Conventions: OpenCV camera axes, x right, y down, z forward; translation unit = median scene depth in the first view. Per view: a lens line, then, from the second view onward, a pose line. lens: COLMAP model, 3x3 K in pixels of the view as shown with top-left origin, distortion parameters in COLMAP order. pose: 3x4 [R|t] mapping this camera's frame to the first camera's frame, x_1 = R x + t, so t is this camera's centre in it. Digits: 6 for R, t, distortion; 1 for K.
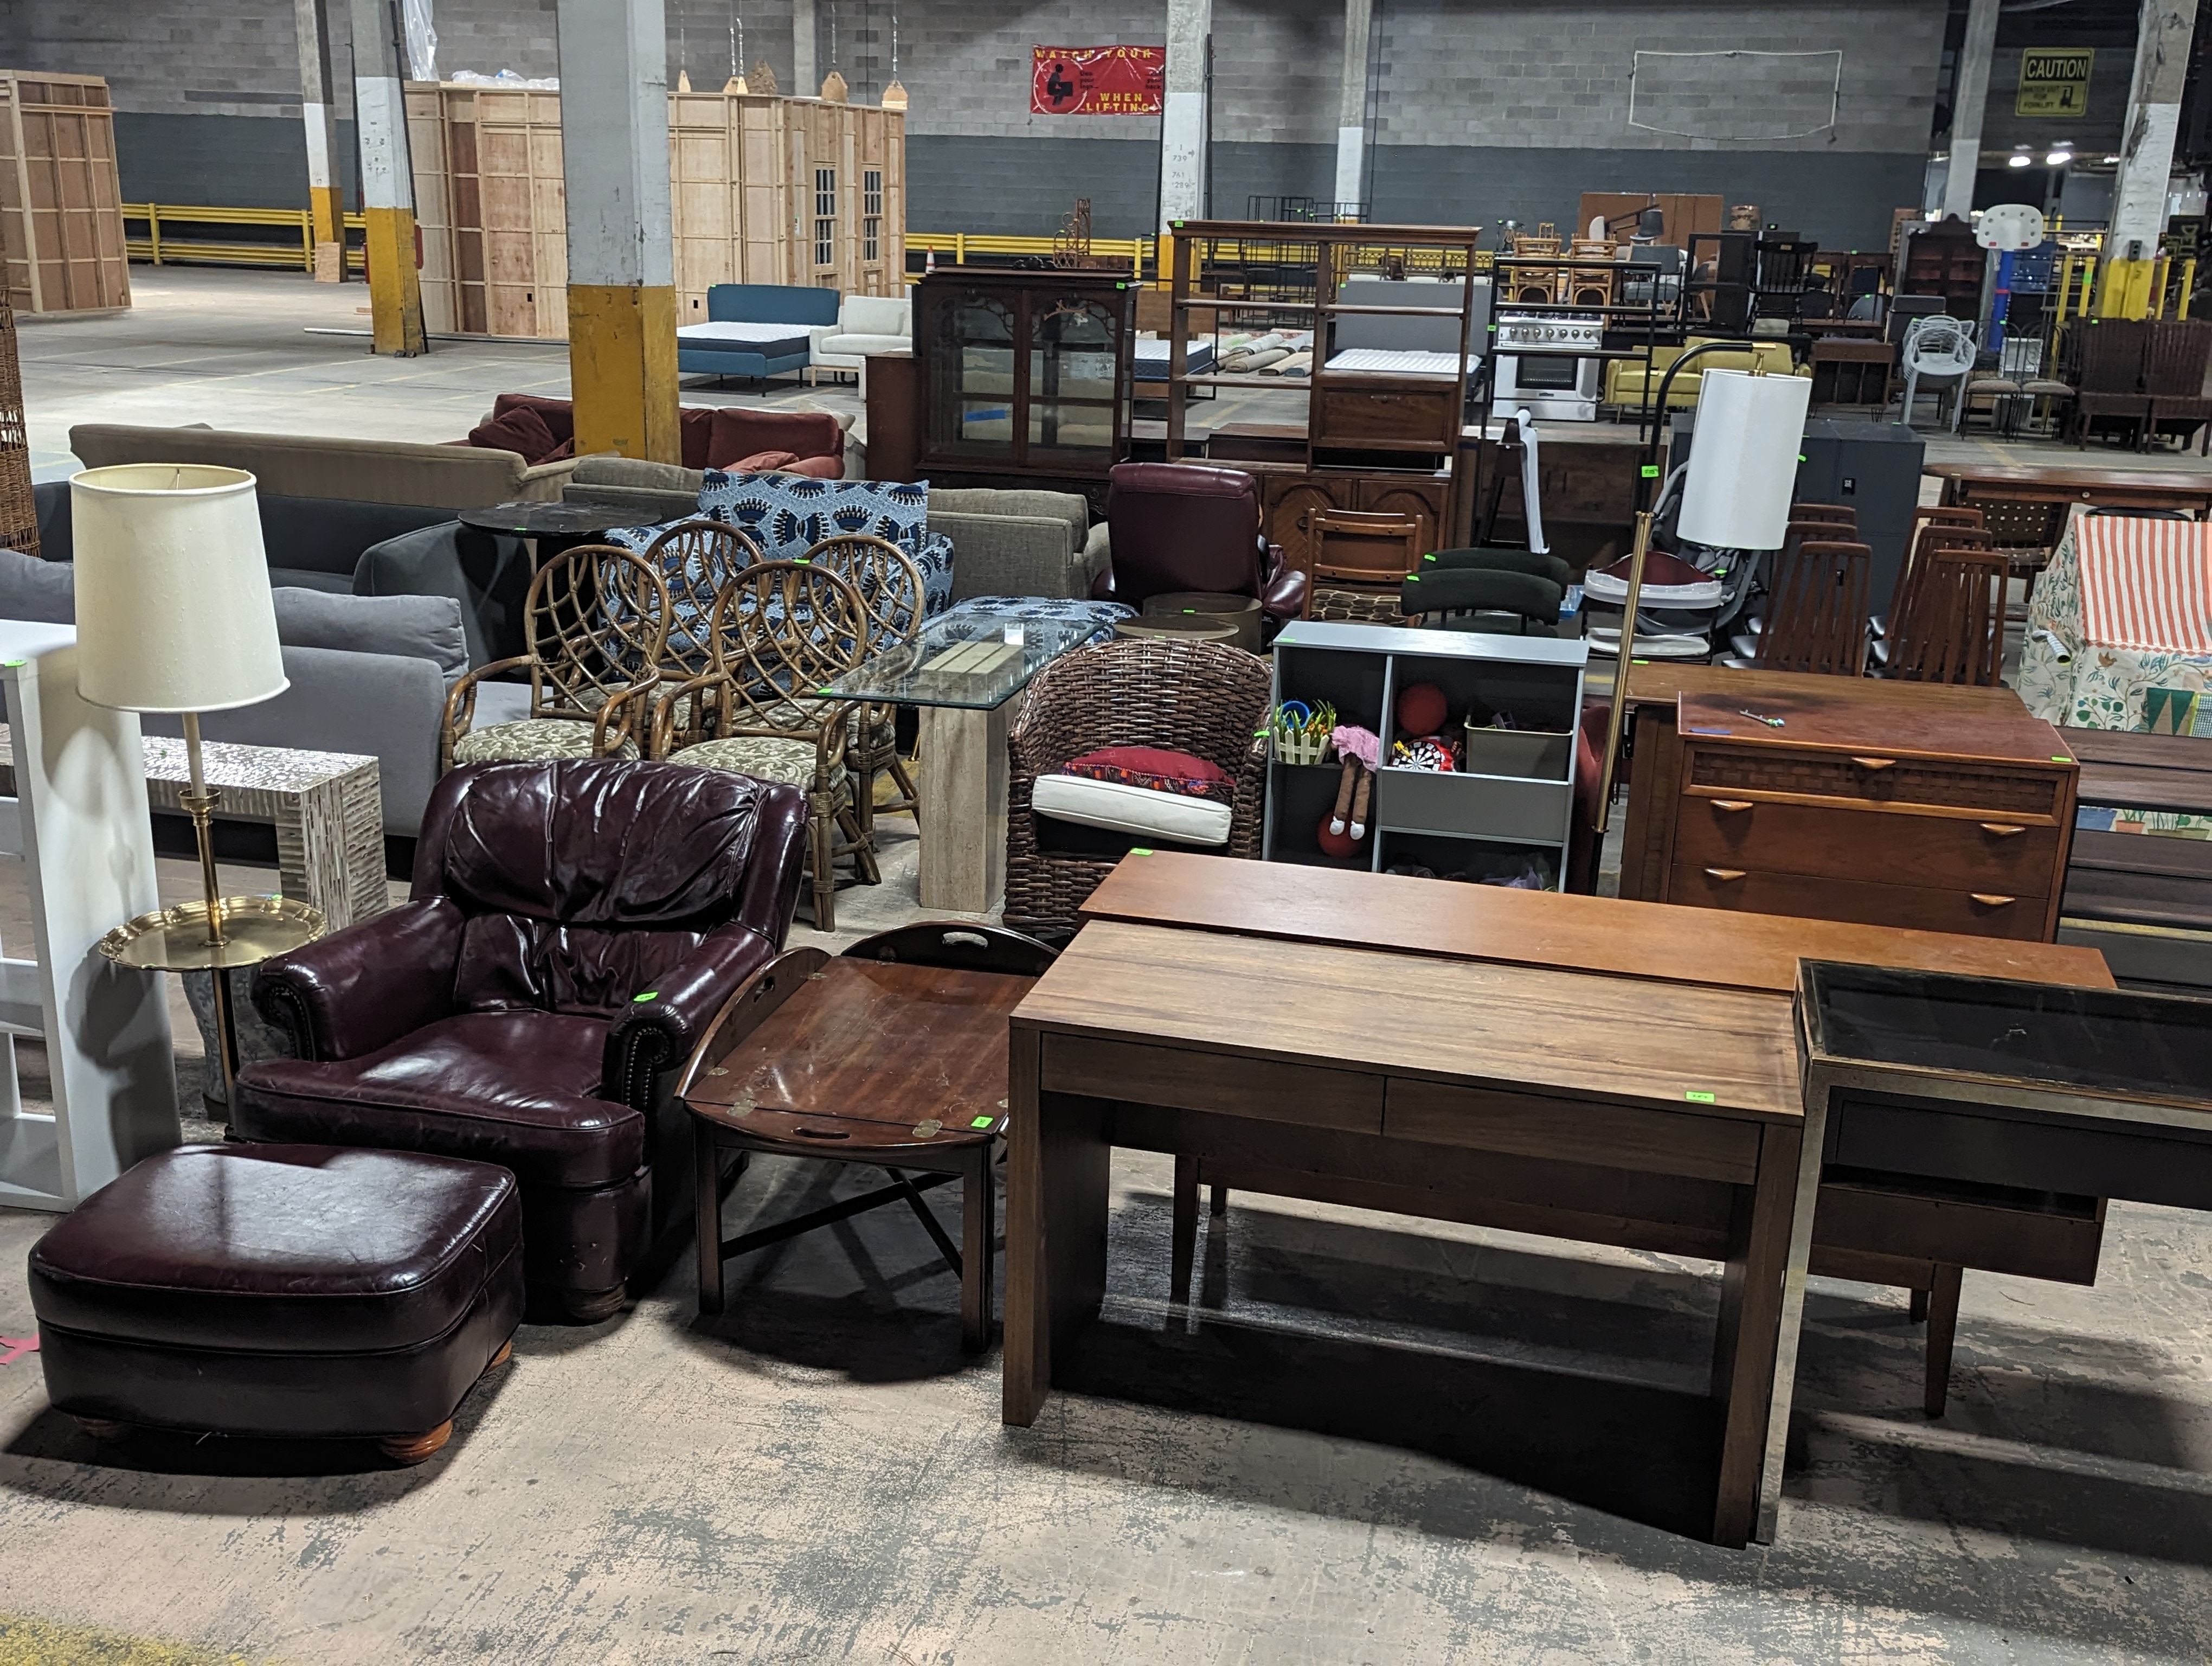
lens RADIAL K [[2197.9, 0, 1106.0], [0, 2197.9, 833.0], [0, 0, 1]] dist [0.028301, 0.029082]
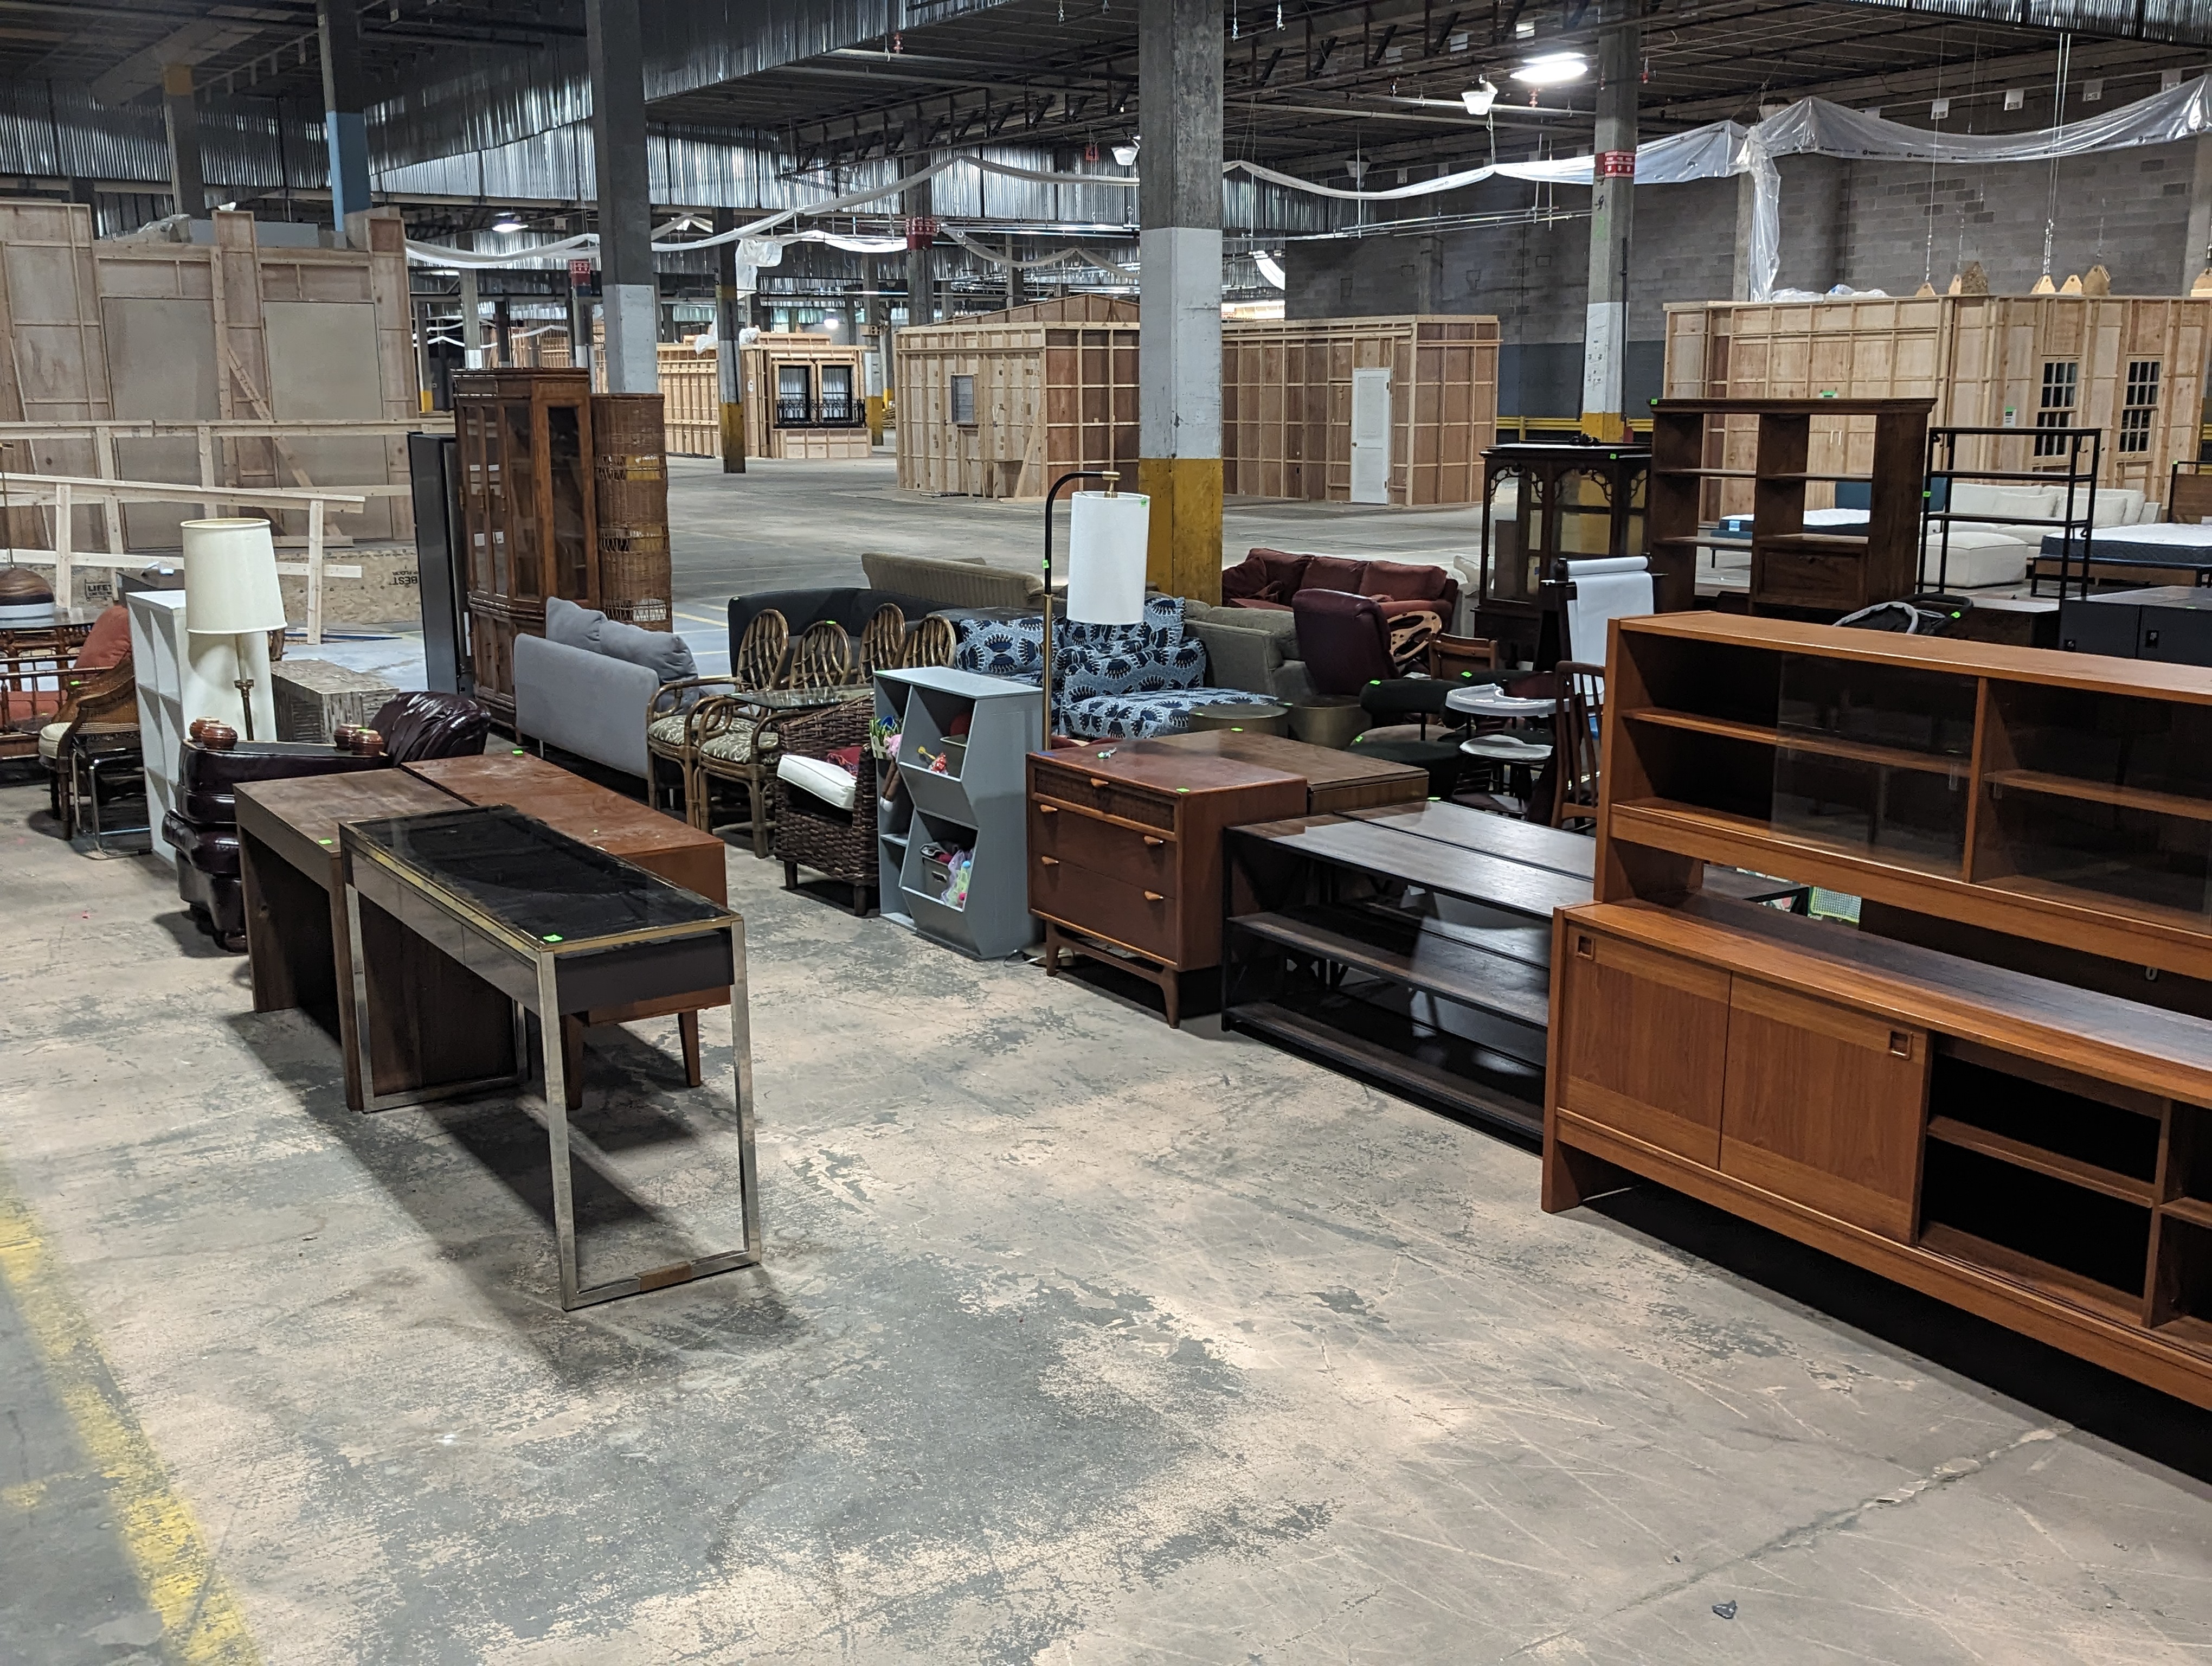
lens RADIAL K [[2197.9, 0, 1106.0], [0, 2197.9, 833.0], [0, 0, 1]] dist [0.028301, 0.029082]
pose [[0.738129, 0.107035, -0.666115, 0.222176], [-0.167764, 0.985442, -0.027555, 0.006102], [0.653469, 0.132089, 0.745340, 0.005598]]
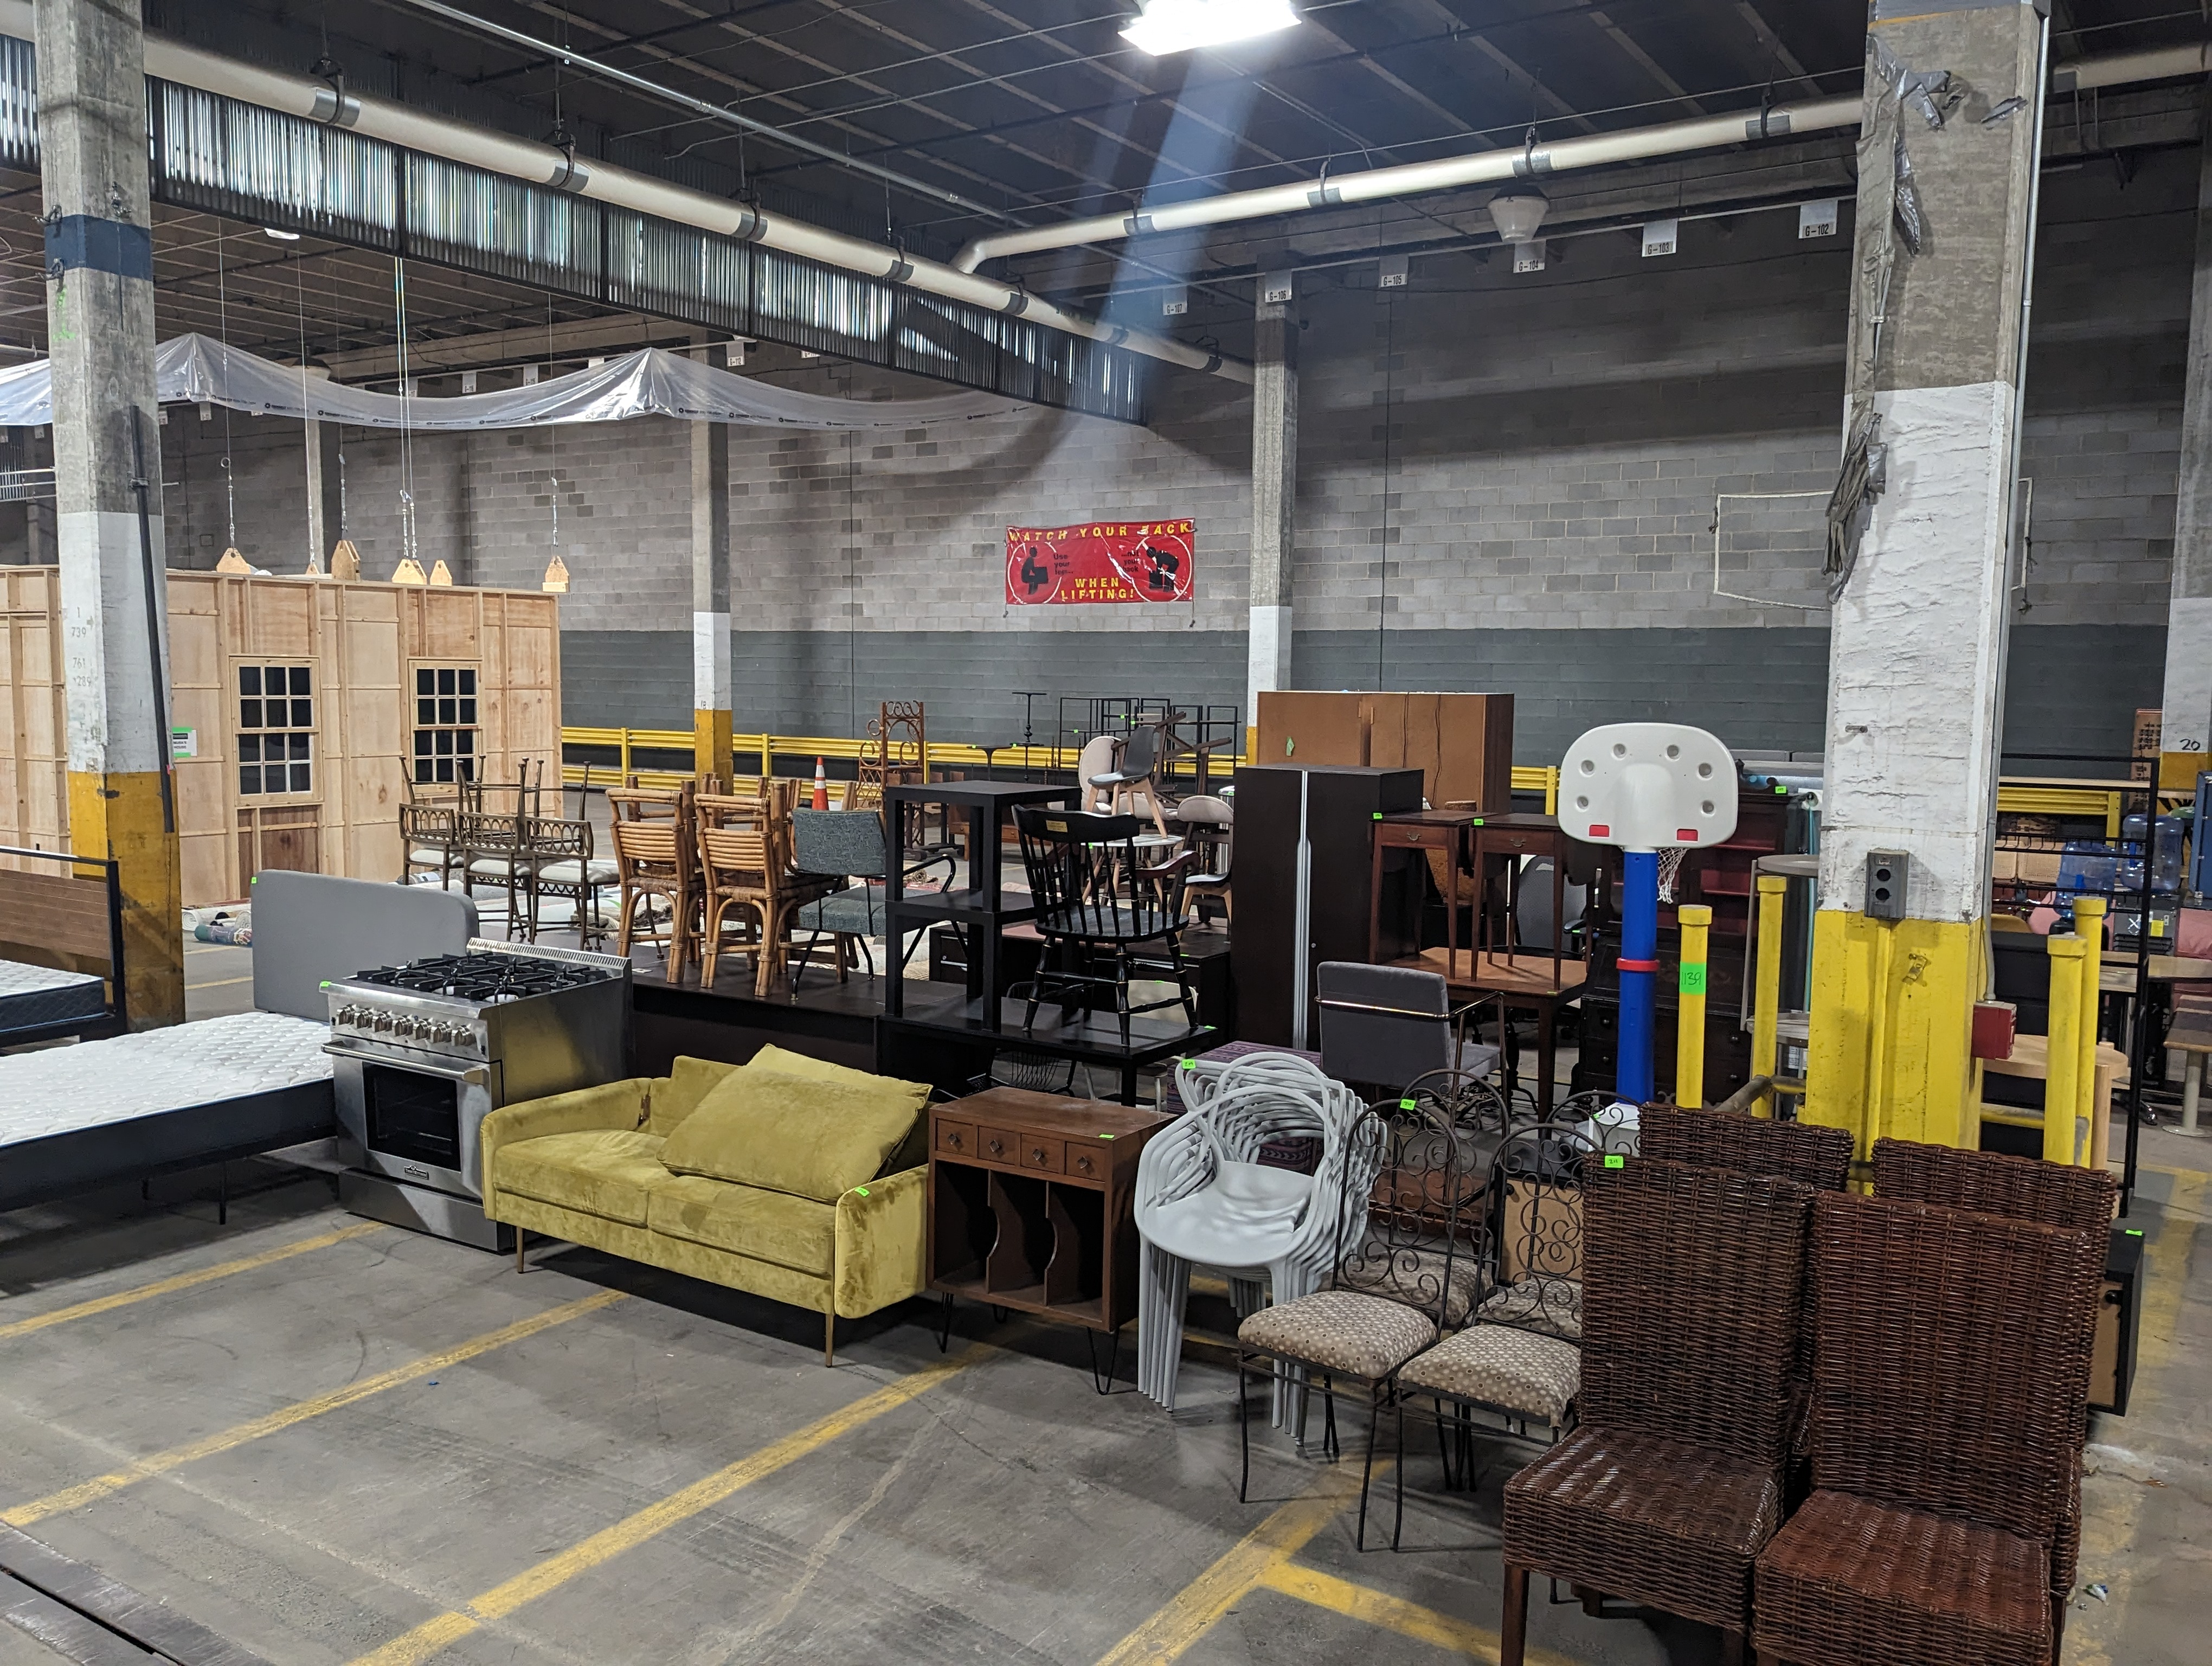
lens RADIAL K [[1799.2, 0, 1106.0], [0, 1799.2, 833.0], [0, 0, 1]] dist [0.065500, -0.009453]
pose [[0.940816, 0.016941, -0.338495, 0.303345], [-0.085563, 0.978271, -0.188854, -0.146615], [0.327941, 0.206639, 0.921822, 0.509458]]
